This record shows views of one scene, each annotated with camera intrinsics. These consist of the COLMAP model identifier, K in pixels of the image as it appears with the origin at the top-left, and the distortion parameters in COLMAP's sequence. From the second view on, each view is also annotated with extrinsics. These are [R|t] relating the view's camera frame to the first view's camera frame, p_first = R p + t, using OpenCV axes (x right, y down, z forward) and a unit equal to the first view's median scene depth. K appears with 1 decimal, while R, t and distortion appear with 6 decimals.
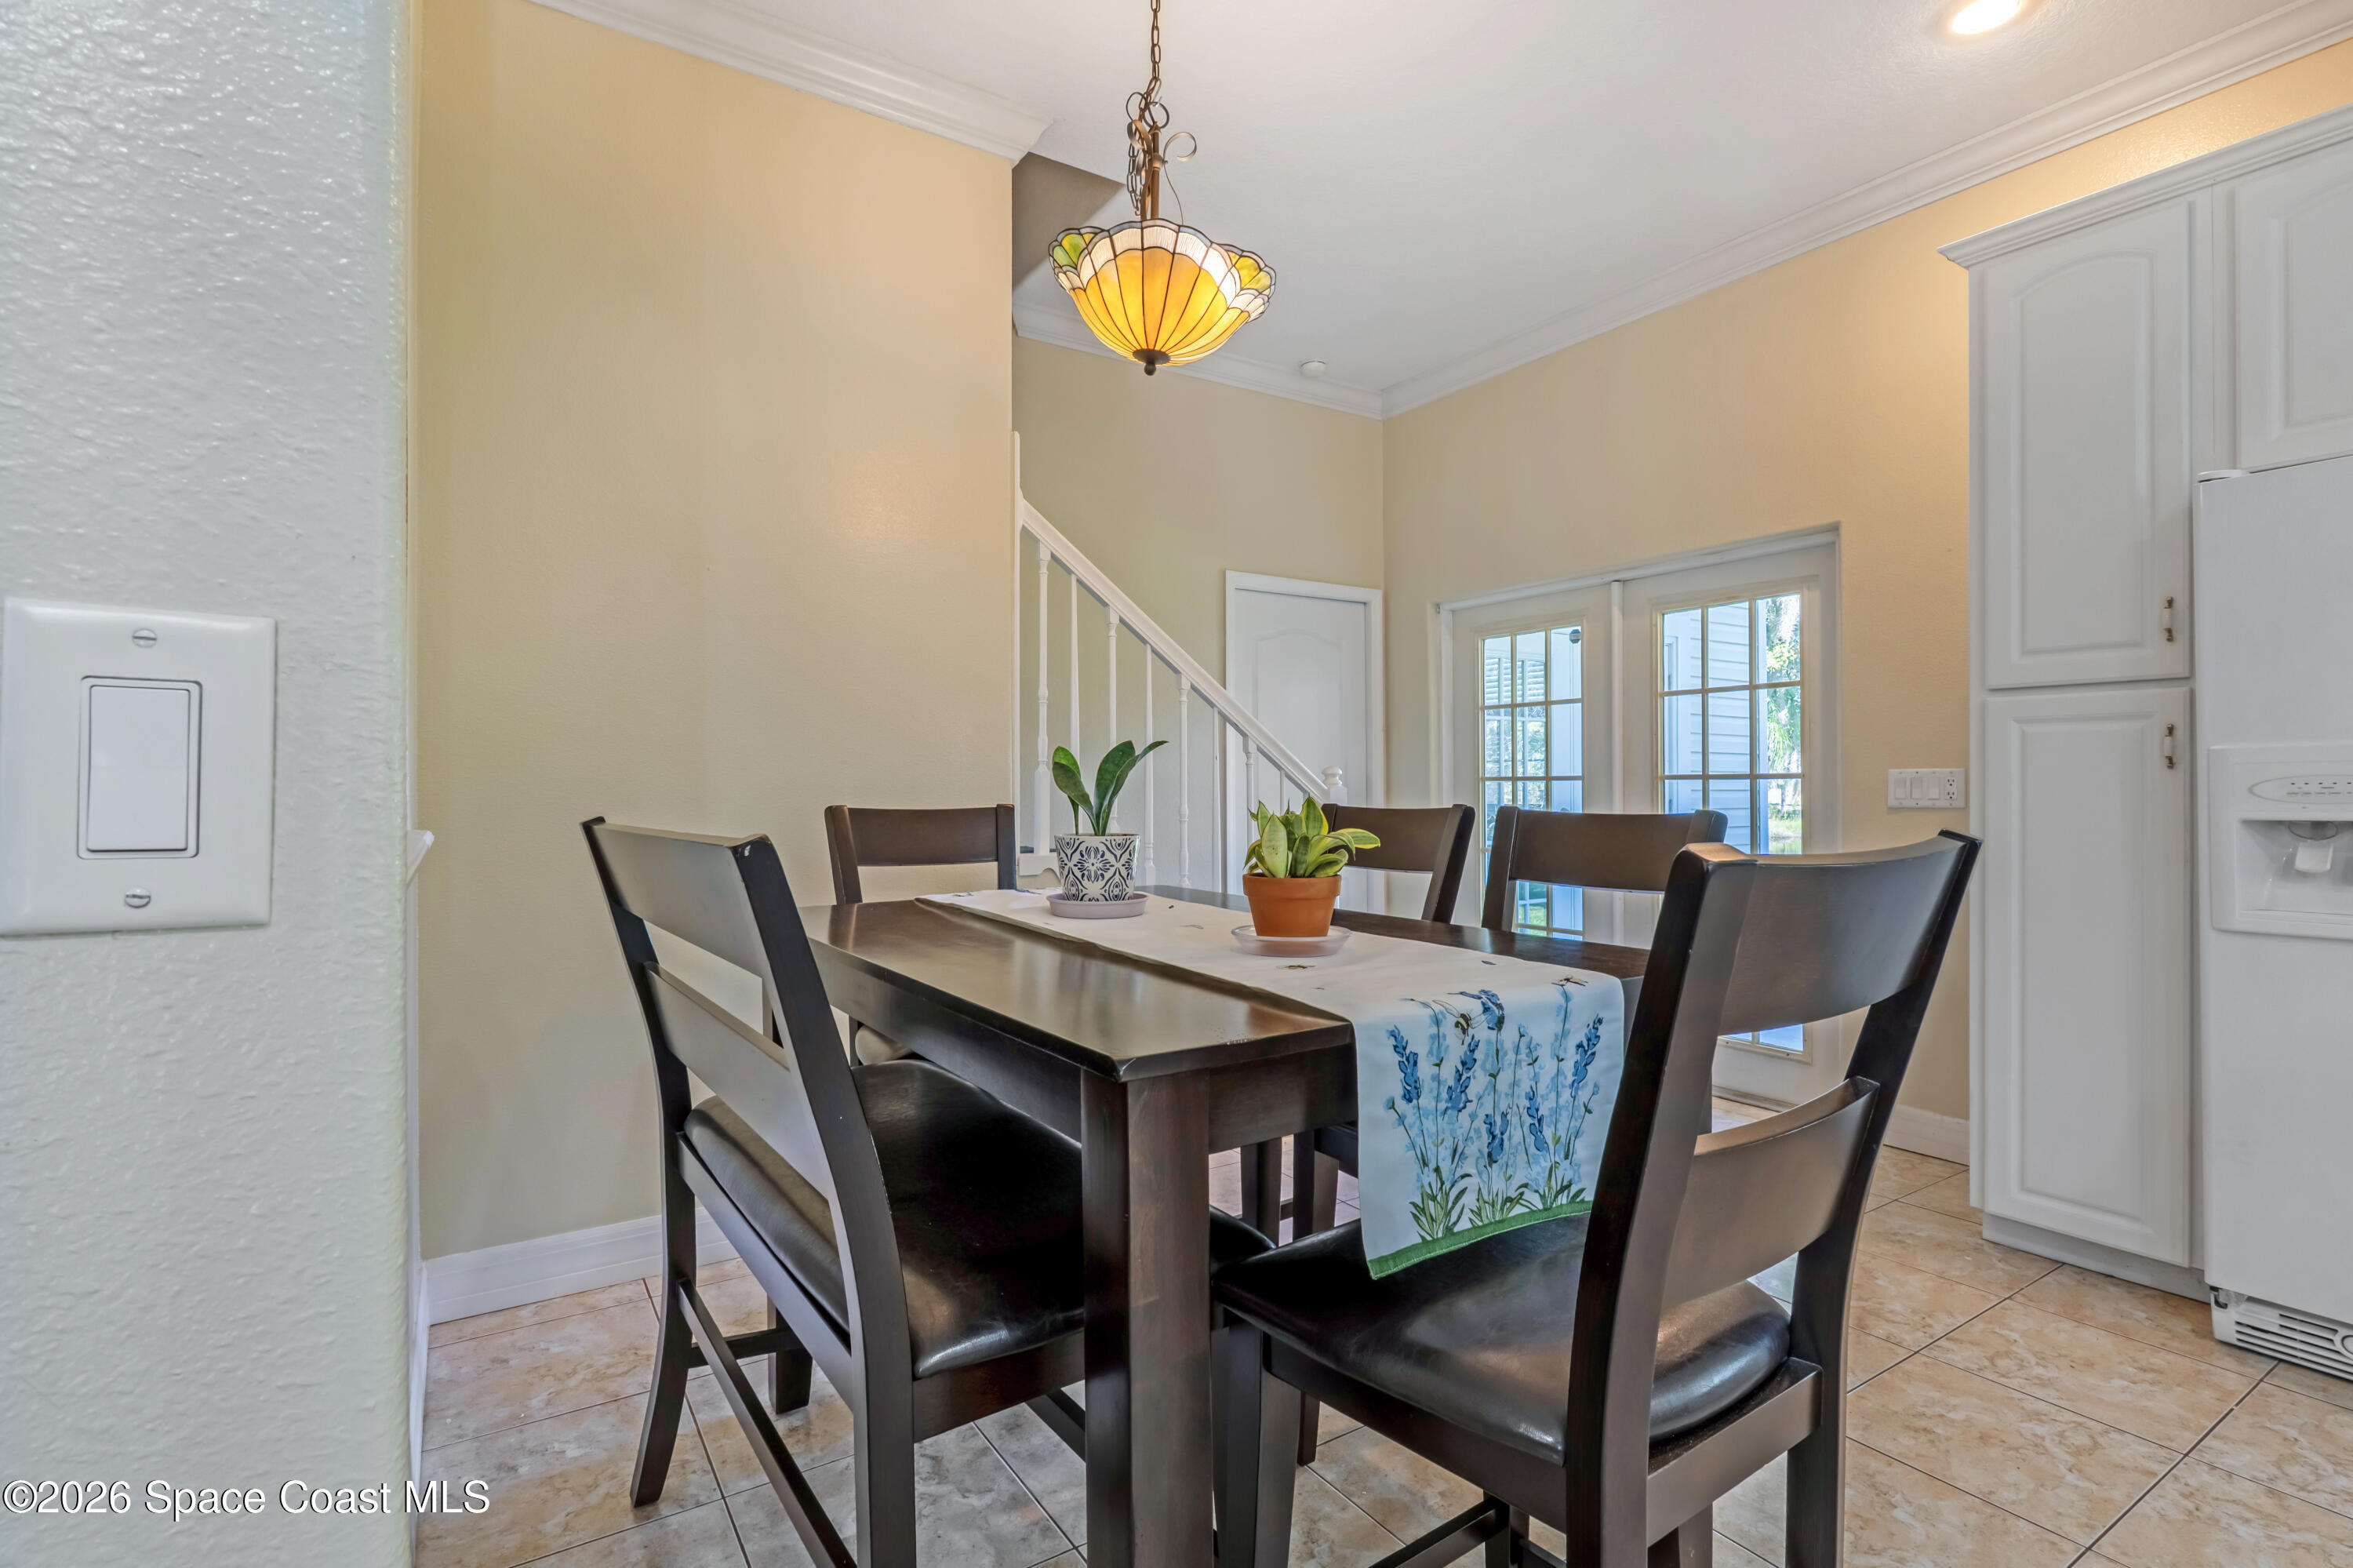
lens RADIAL K [[1085.8, 0, 1164.0], [0, 1085.8, 799.7], [0, 0, 1]] dist [-0.007165, 0.002880]
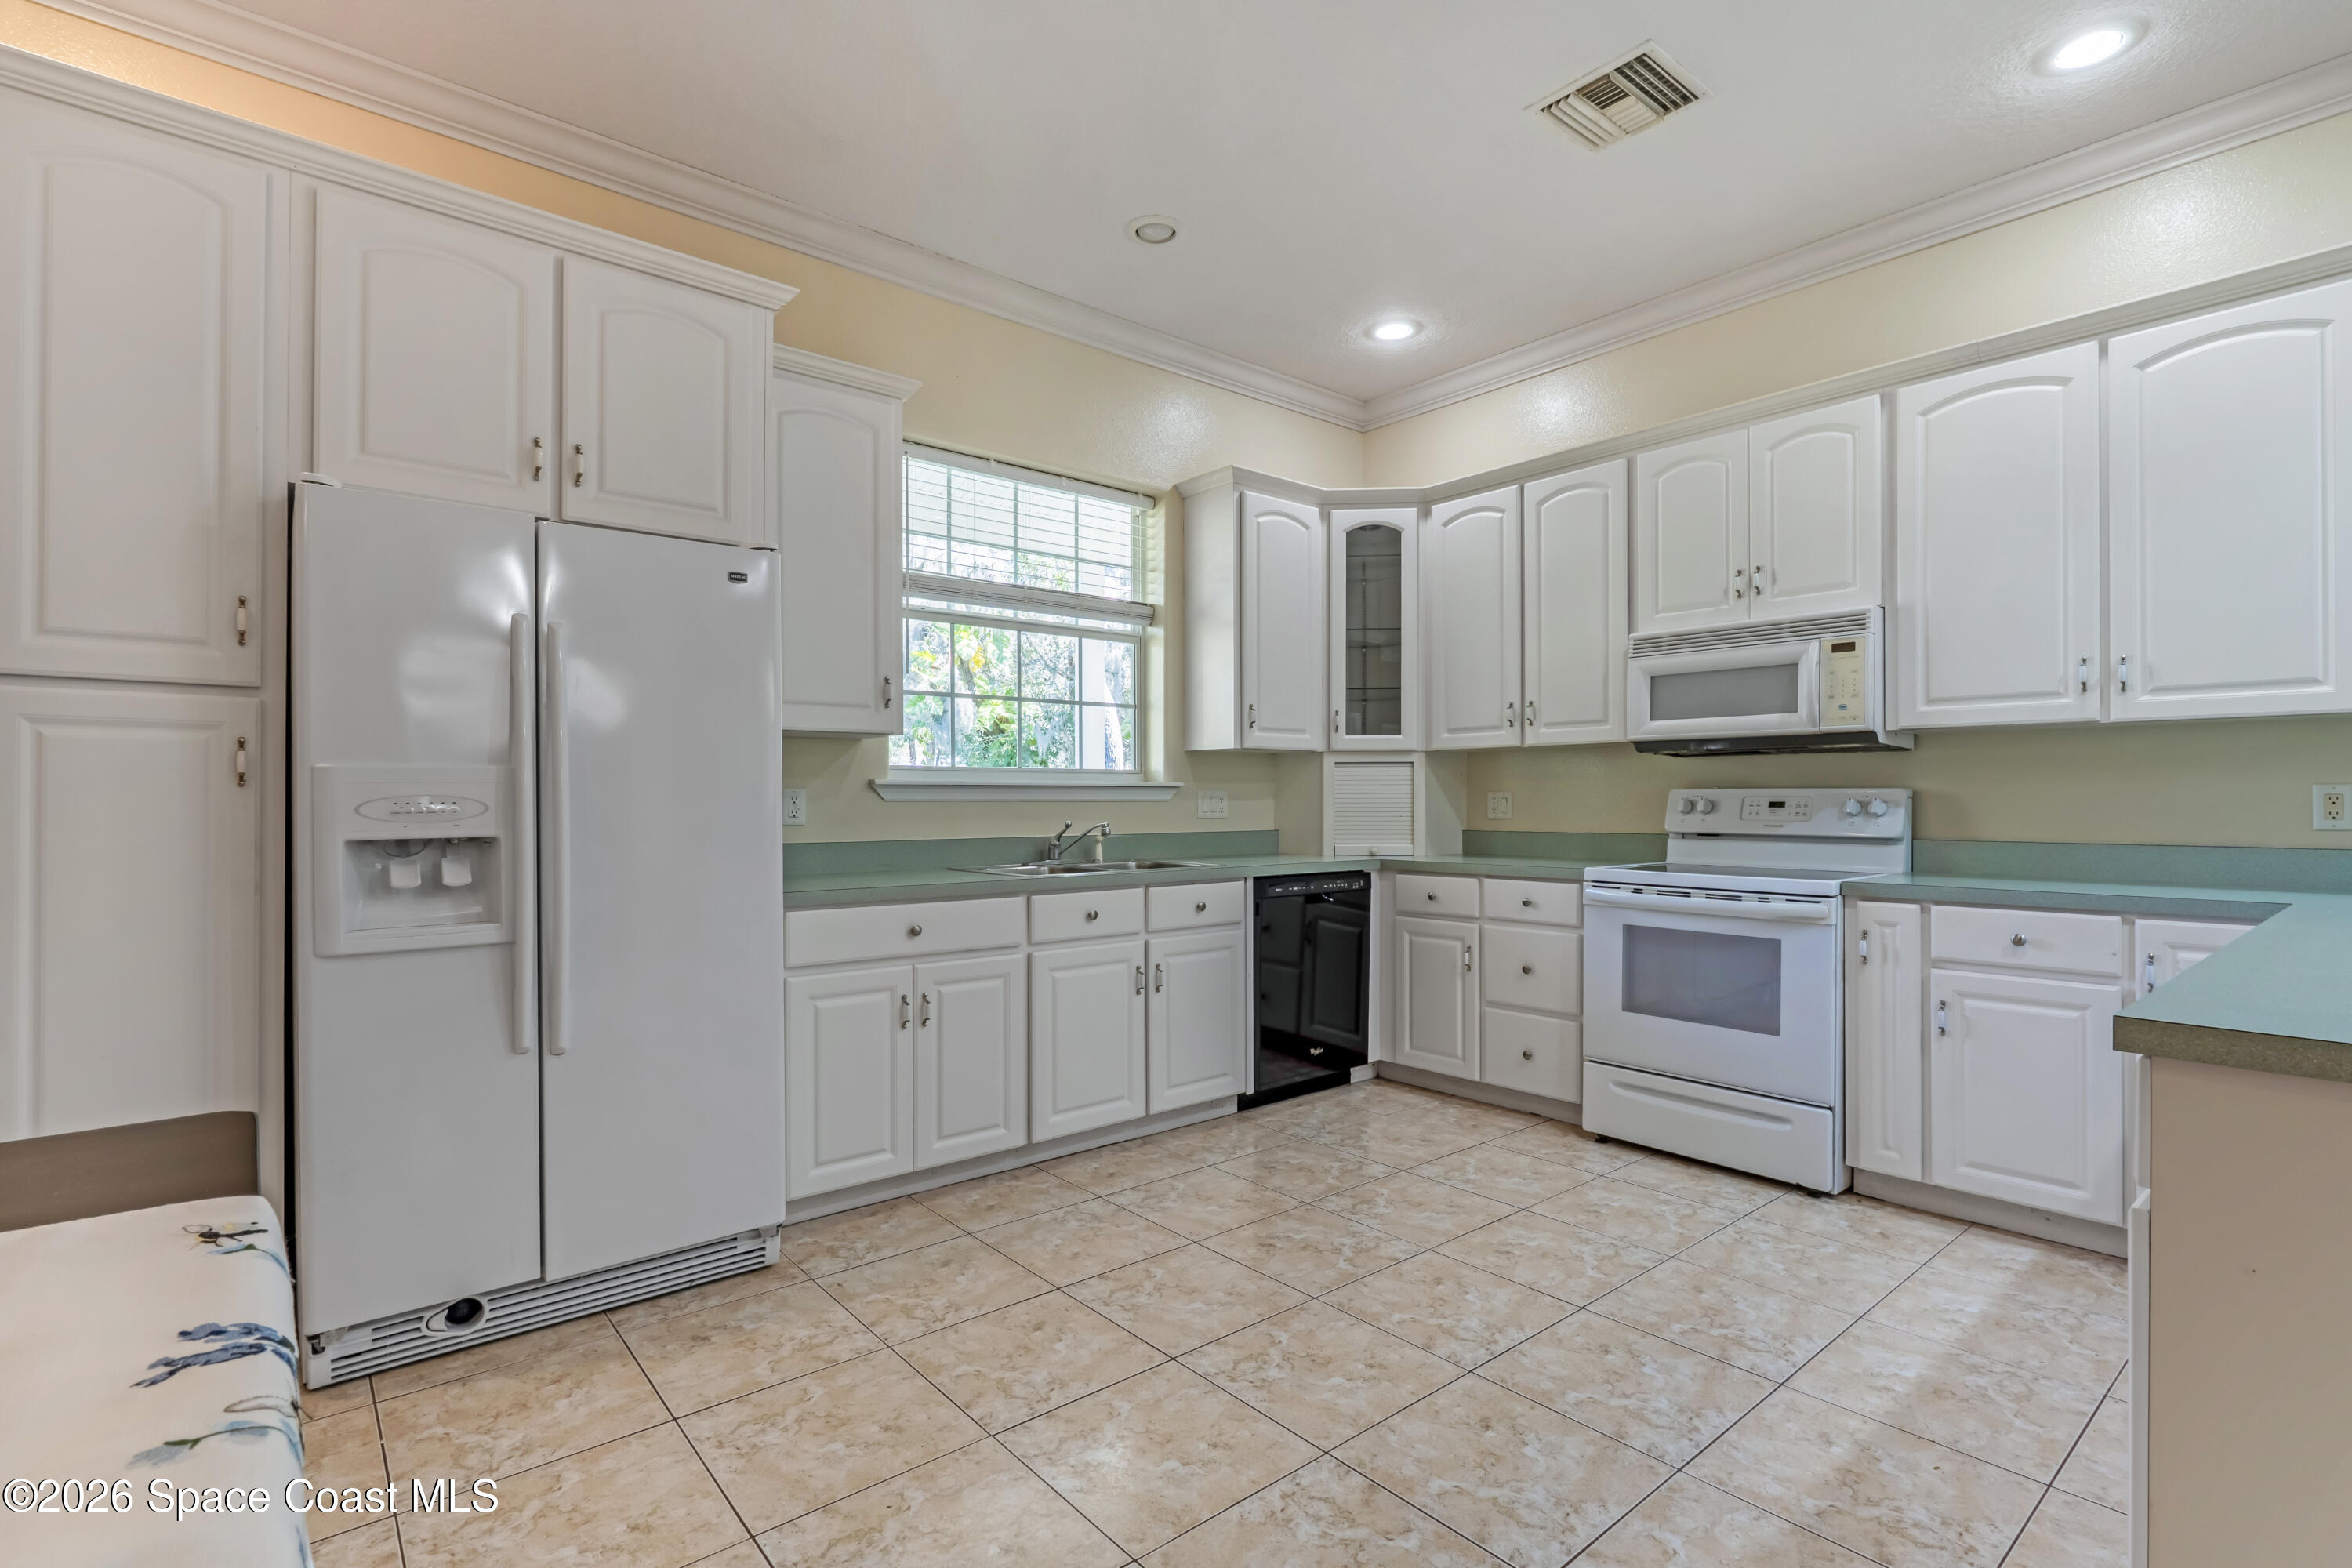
lens RADIAL K [[1085.3, 0, 1199.4], [0, 1085.3, 798.2], [0, 0, 1]] dist [-0.007165, 0.002880]
pose [[-0.134027, 0.006147, 0.990959, -0.073523], [0.014719, 0.999883, -0.004211, -0.003850], [-0.990868, 0.014022, -0.134102, 0.362938]]
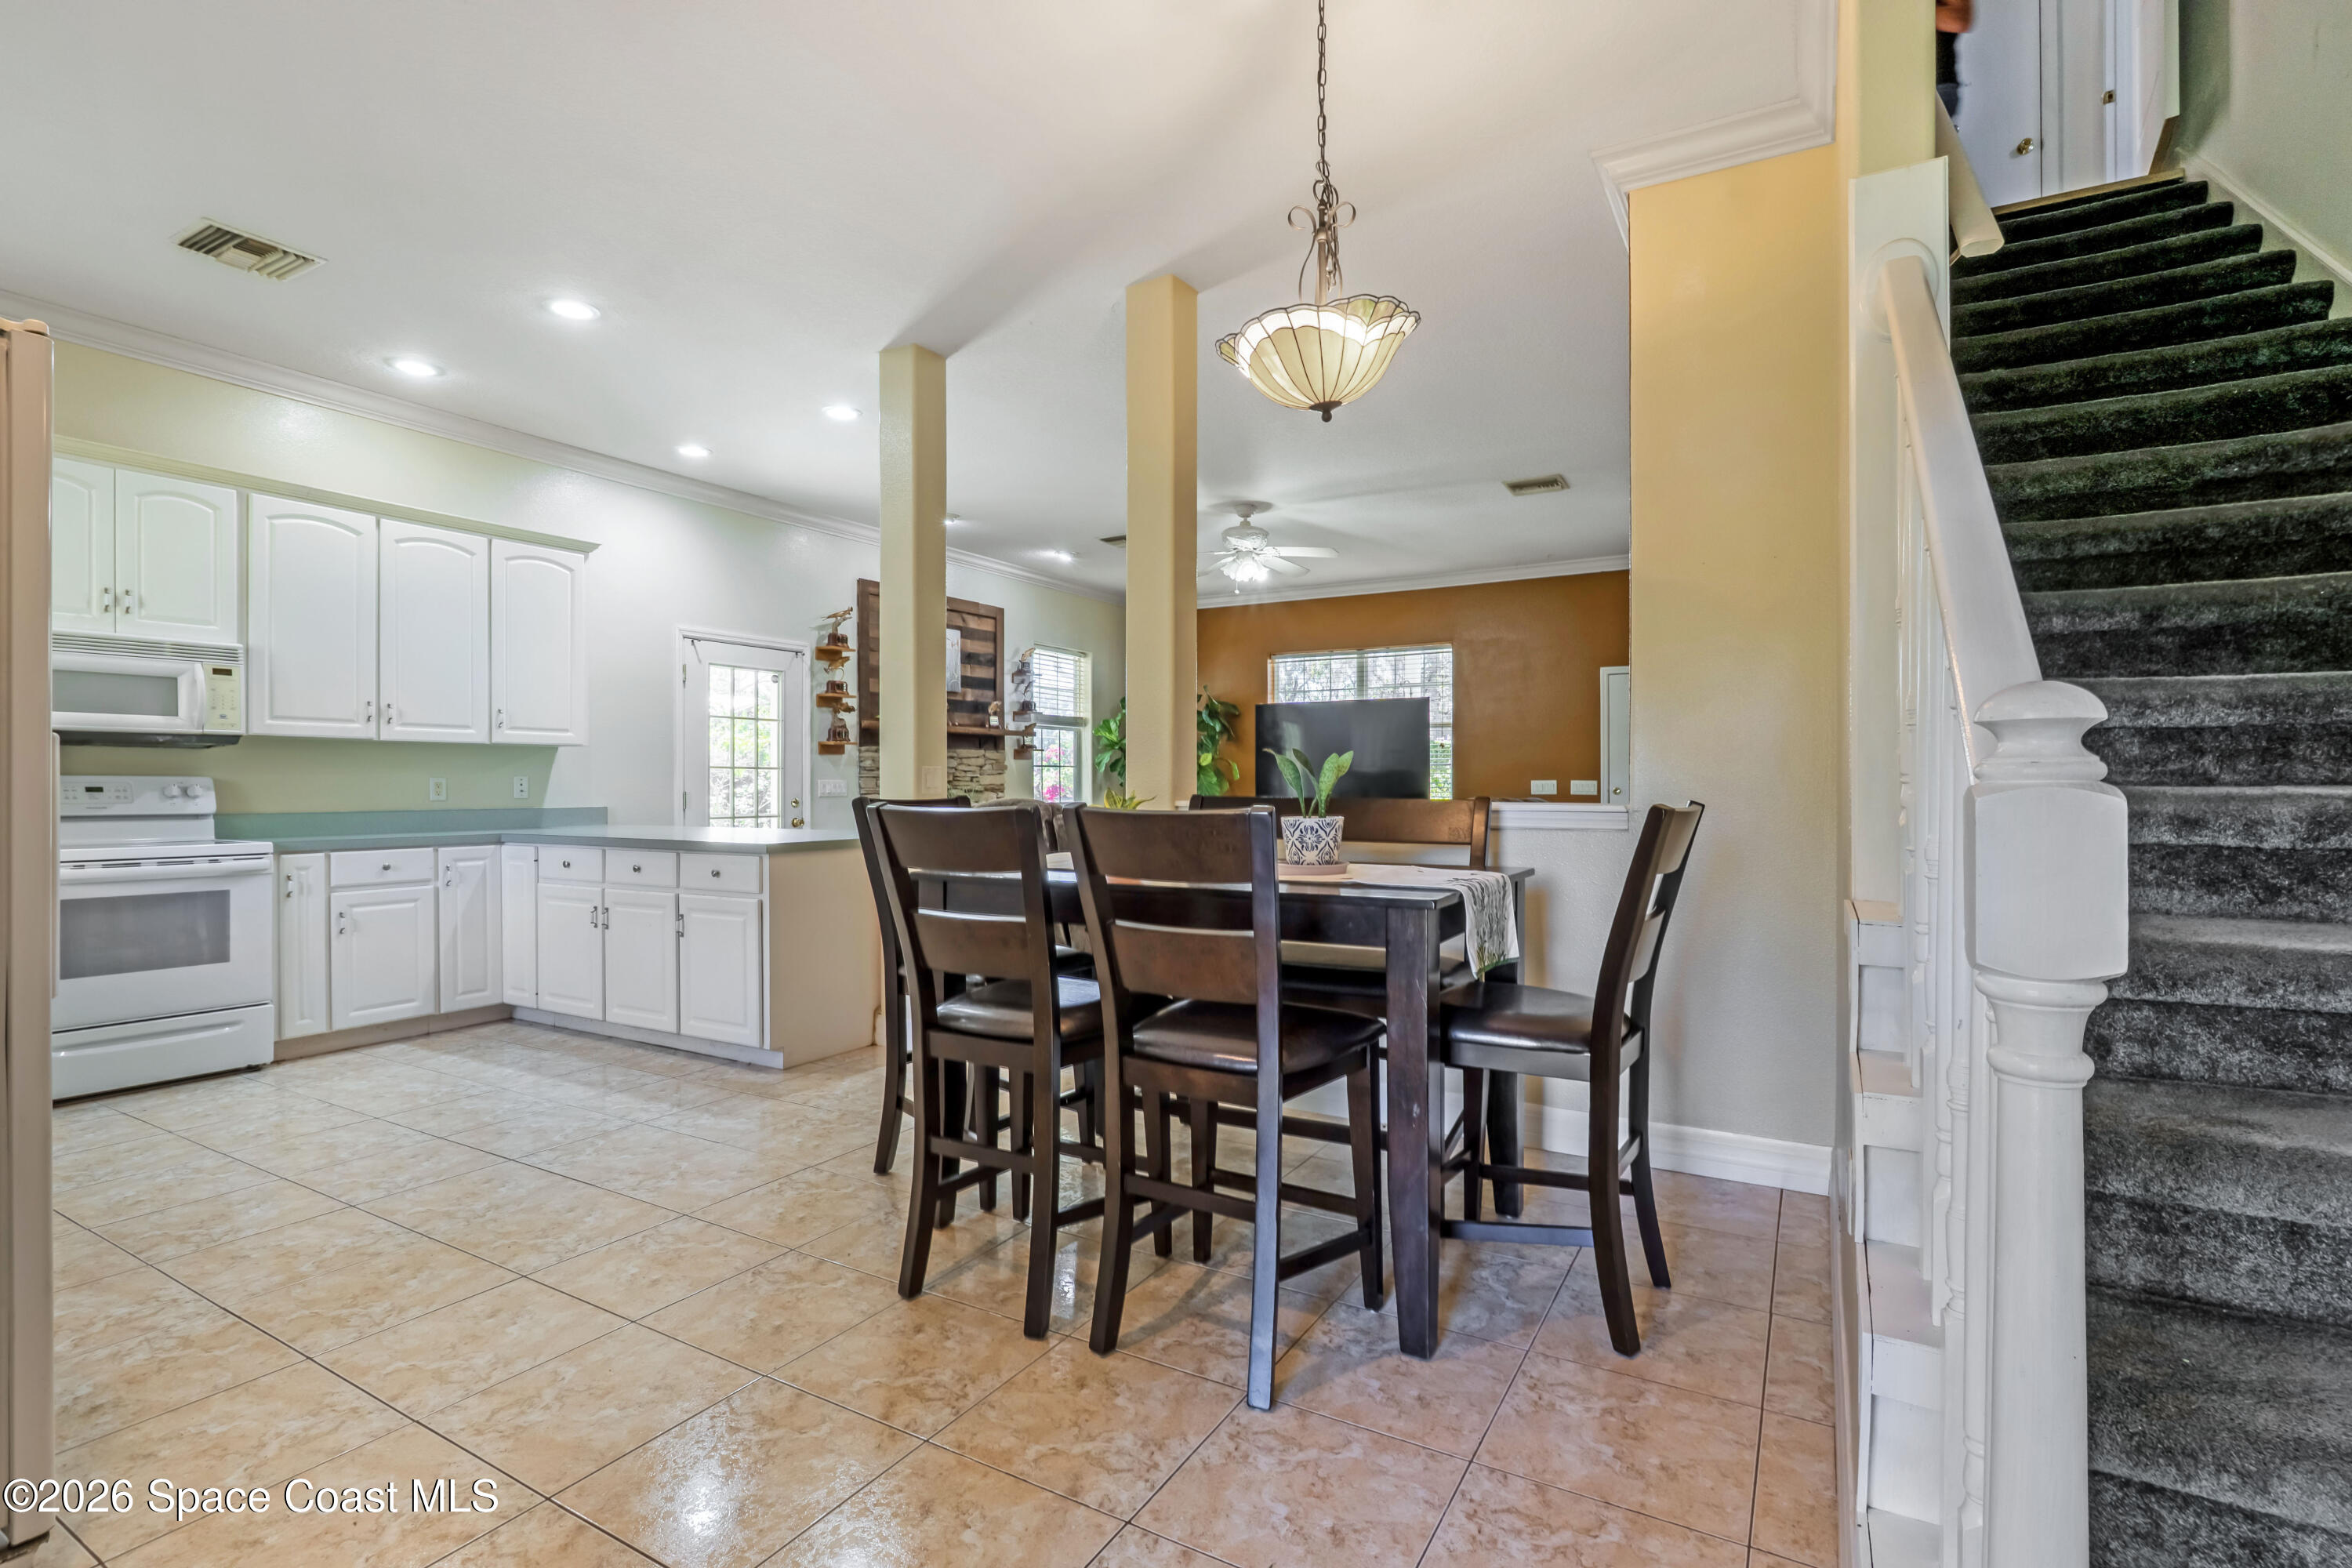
lens RADIAL K [[1085.3, 0, 1188.9], [0, 1085.3, 787.8], [0, 0, 1]] dist [-0.007165, 0.002880]
pose [[-0.886740, 0.007172, -0.462212, 0.039641], [-0.000993, 0.999848, 0.017420, -0.007549], [0.462267, 0.015906, -0.886598, 0.611748]]
